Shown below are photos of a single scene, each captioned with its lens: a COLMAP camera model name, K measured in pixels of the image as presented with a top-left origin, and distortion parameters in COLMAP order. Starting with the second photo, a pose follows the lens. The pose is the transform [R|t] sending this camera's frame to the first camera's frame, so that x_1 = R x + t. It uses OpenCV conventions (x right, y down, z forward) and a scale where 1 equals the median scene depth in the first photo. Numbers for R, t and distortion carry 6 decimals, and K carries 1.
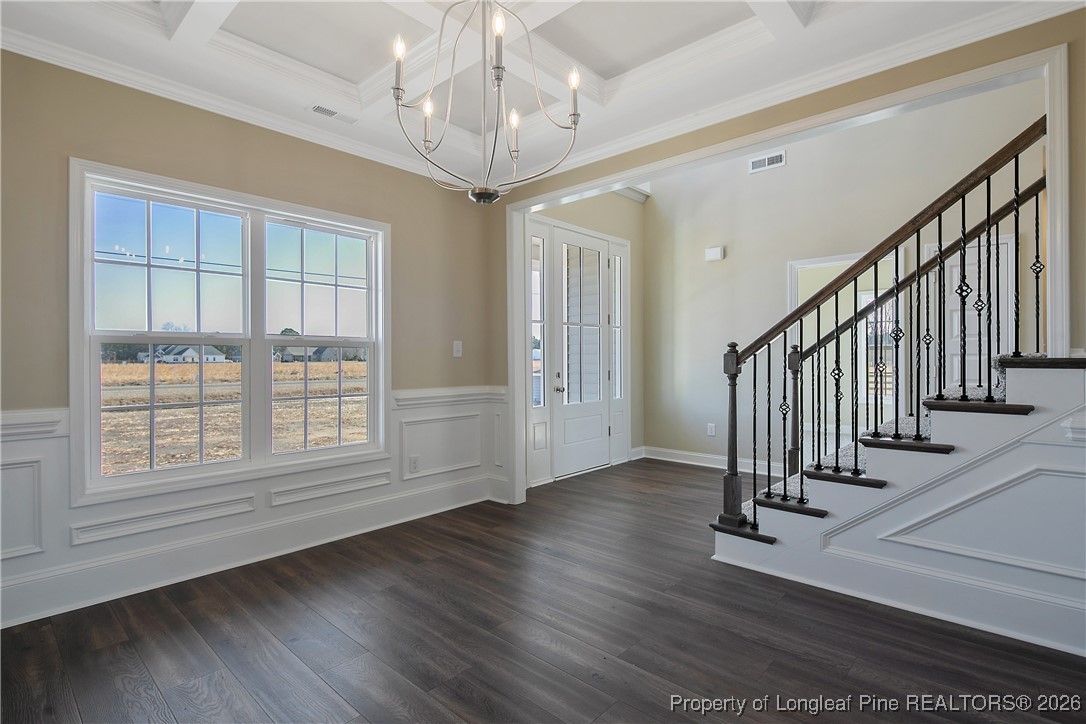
lens RADIAL K [[524.3, 0, 543.0], [0, 524.3, 362.0], [0, 0, 1]] dist [0.001747, -0.000604]
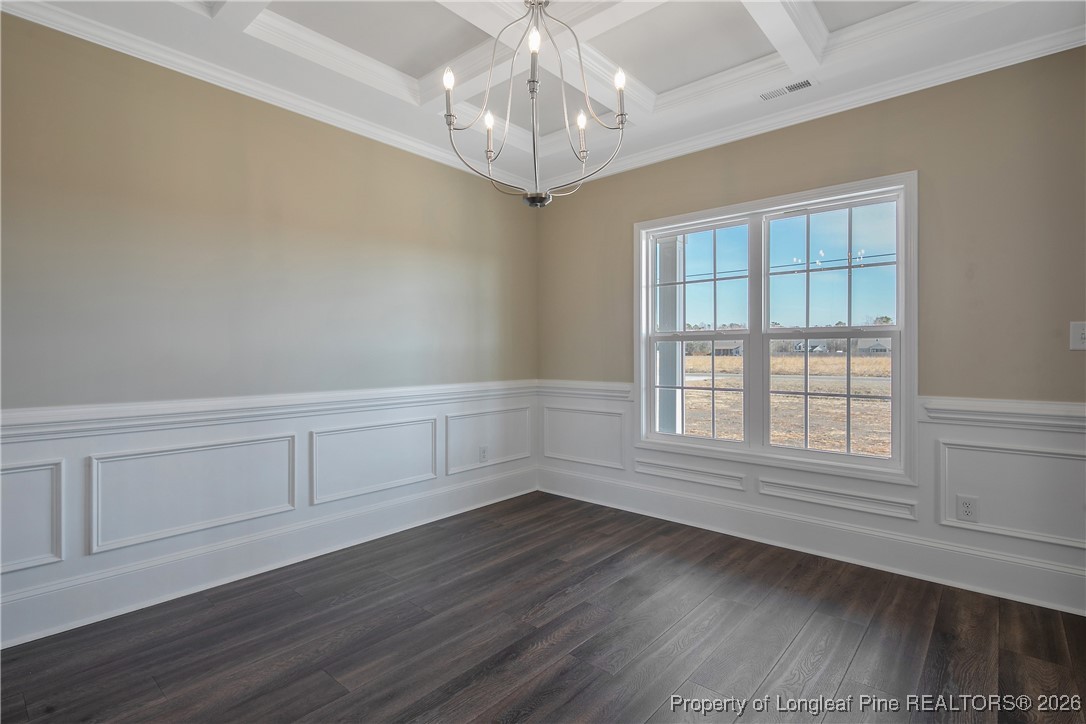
lens RADIAL K [[524.3, 0, 543.0], [0, 524.3, 362.0], [0, 0, 1]] dist [0.001747, -0.000604]
pose [[0.026088, 0.020388, -0.999452, 0.532555], [-0.006984, 0.999771, 0.020213, -0.005812], [0.999635, 0.006453, 0.026224, 0.556018]]
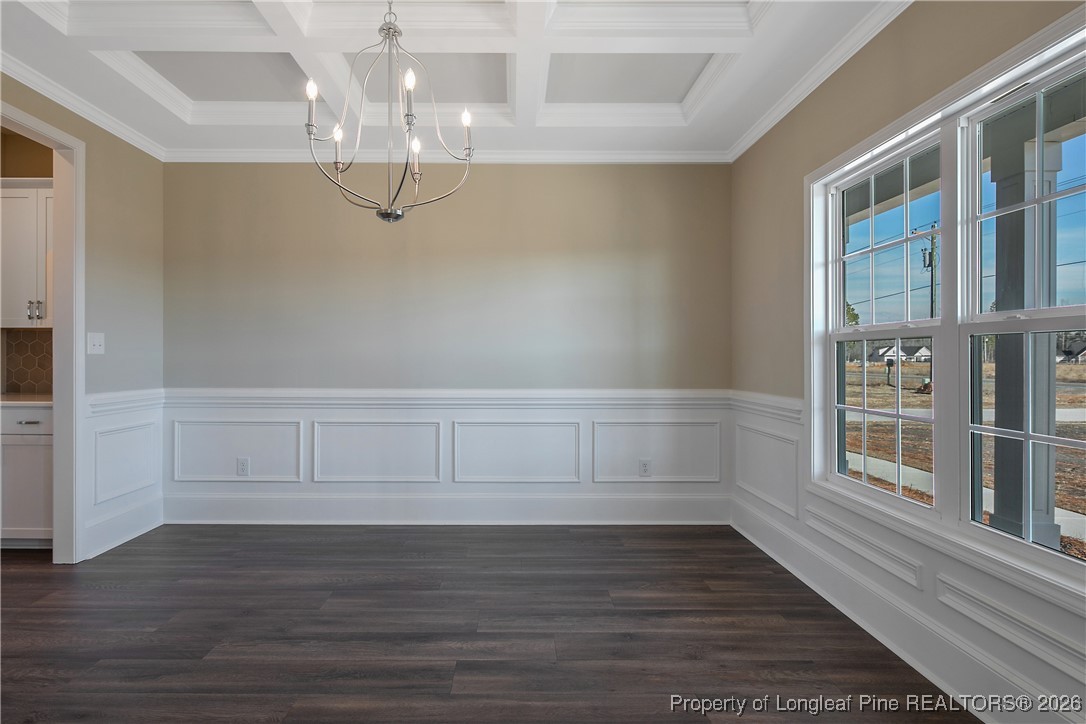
lens RADIAL K [[549.3, 0, 518.7], [0, 549.3, 363.2], [0, 0, 1]] dist [0.002702, -0.000112]
pose [[-0.734931, 0.010057, -0.678067, 0.279530], [-0.004472, 0.999796, 0.019676, -0.010539], [0.678127, 0.017493, -0.734736, 1.172832]]
